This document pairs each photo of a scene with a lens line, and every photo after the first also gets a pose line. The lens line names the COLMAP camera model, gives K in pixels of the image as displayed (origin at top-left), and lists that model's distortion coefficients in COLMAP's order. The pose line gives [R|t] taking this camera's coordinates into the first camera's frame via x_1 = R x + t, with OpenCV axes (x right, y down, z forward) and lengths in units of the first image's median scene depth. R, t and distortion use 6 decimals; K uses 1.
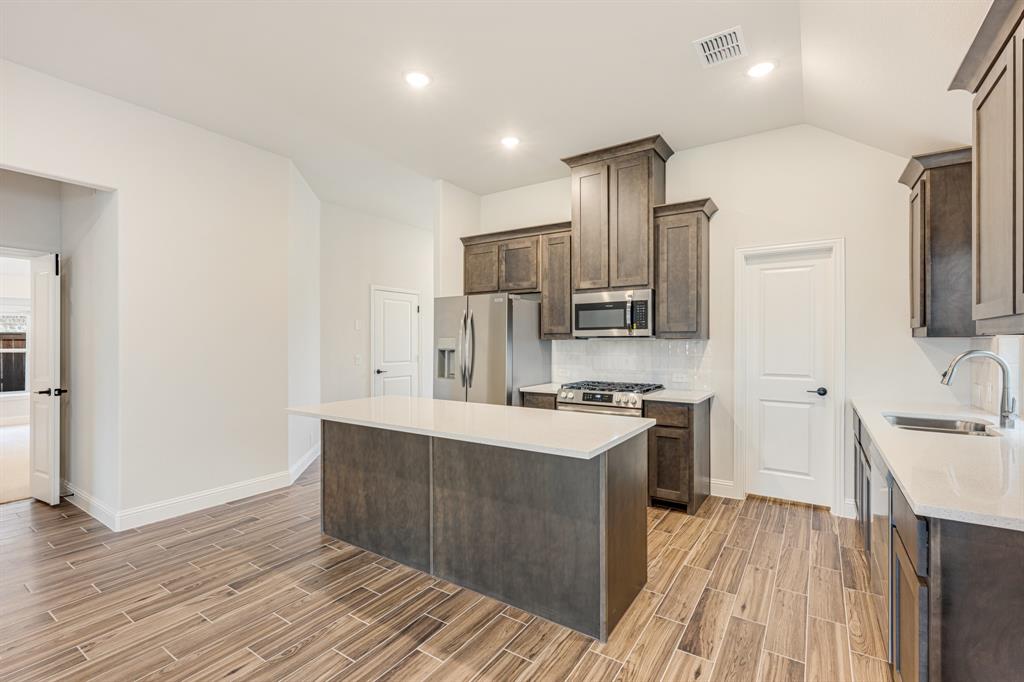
lens RADIAL K [[456.9, 0, 512.0], [0, 456.9, 341.0], [0, 0, 1]] dist [-0.000841, -0.000278]
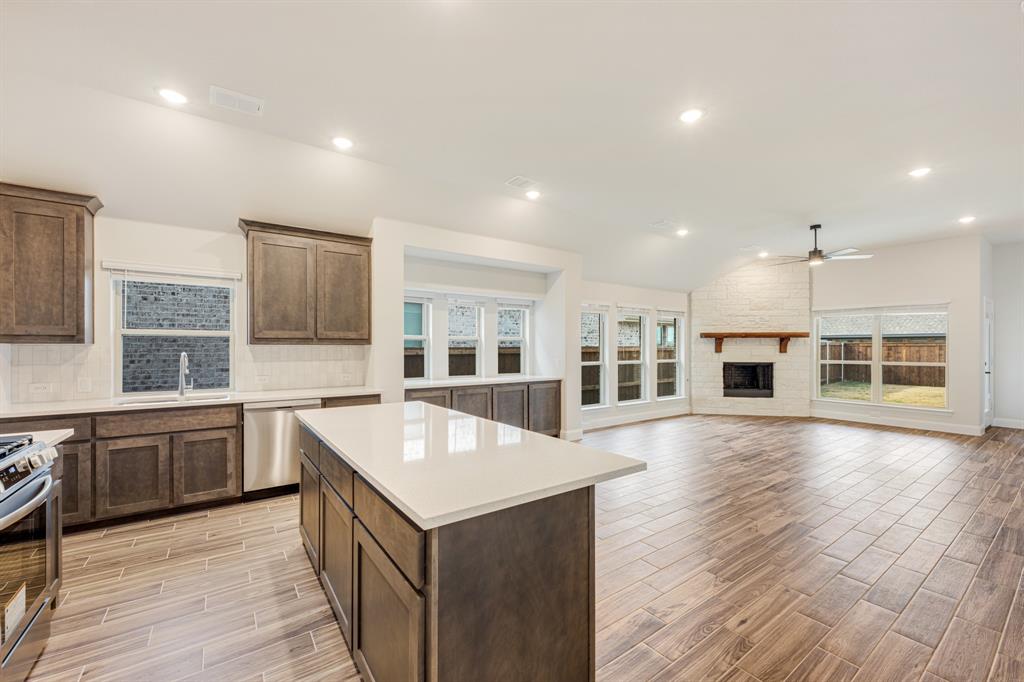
lens RADIAL K [[408.7, 0, 512.7], [0, 408.7, 345.8], [0, 0, 1]] dist [0.000245, -0.000071]
pose [[-0.932711, 0.003585, 0.360607, -0.419273], [0.001349, 0.999978, -0.006452, 0.003962], [-0.360622, -0.005531, -0.932696, 1.216404]]
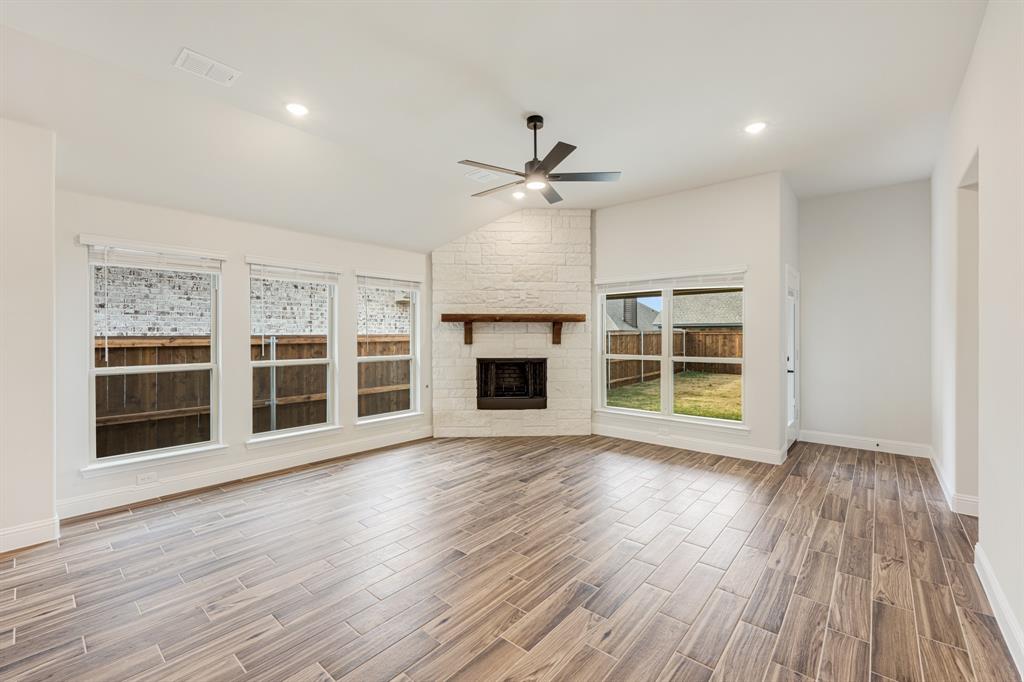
lens RADIAL K [[423.8, 0, 509.7], [0, 423.8, 334.5], [0, 0, 1]] dist [-0.000045, -0.000100]
pose [[-0.991815, 0.003963, 0.127621, -0.985537], [0.003203, 0.999976, -0.006165, 0.002661], [-0.127642, -0.005706, -0.991804, 0.267022]]
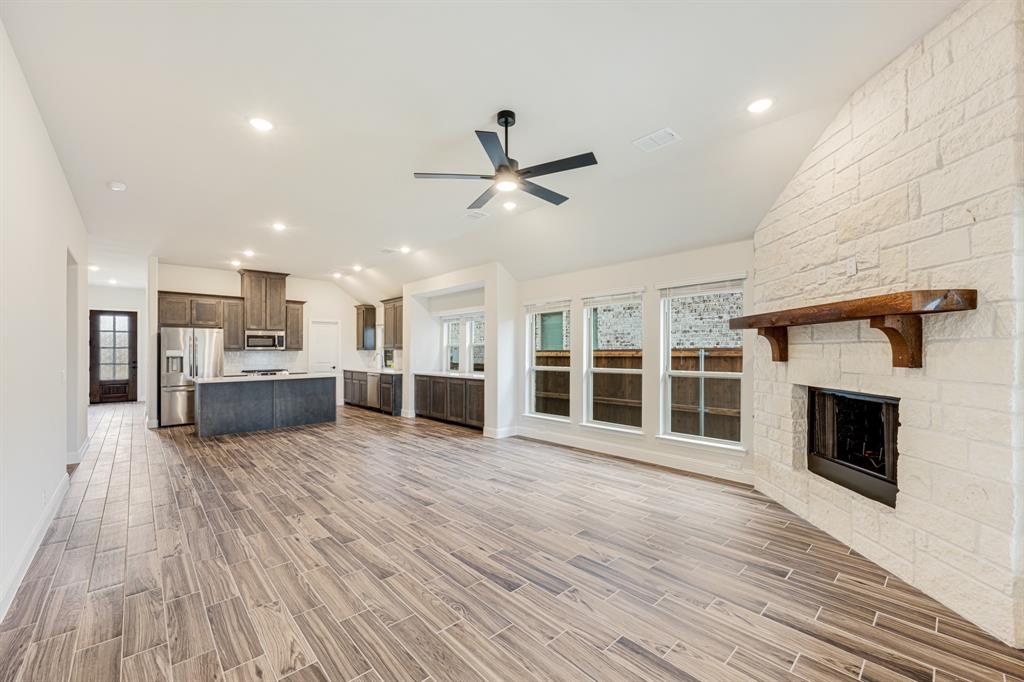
lens RADIAL K [[408.7, 0, 512.7], [0, 408.7, 345.8], [0, 0, 1]] dist [0.000245, -0.000071]
pose [[0.234537, 0.011255, 0.972042, -1.686649], [0.004066, 0.999913, -0.012559, 0.001416], [-0.972099, 0.006898, 0.234471, -0.816536]]
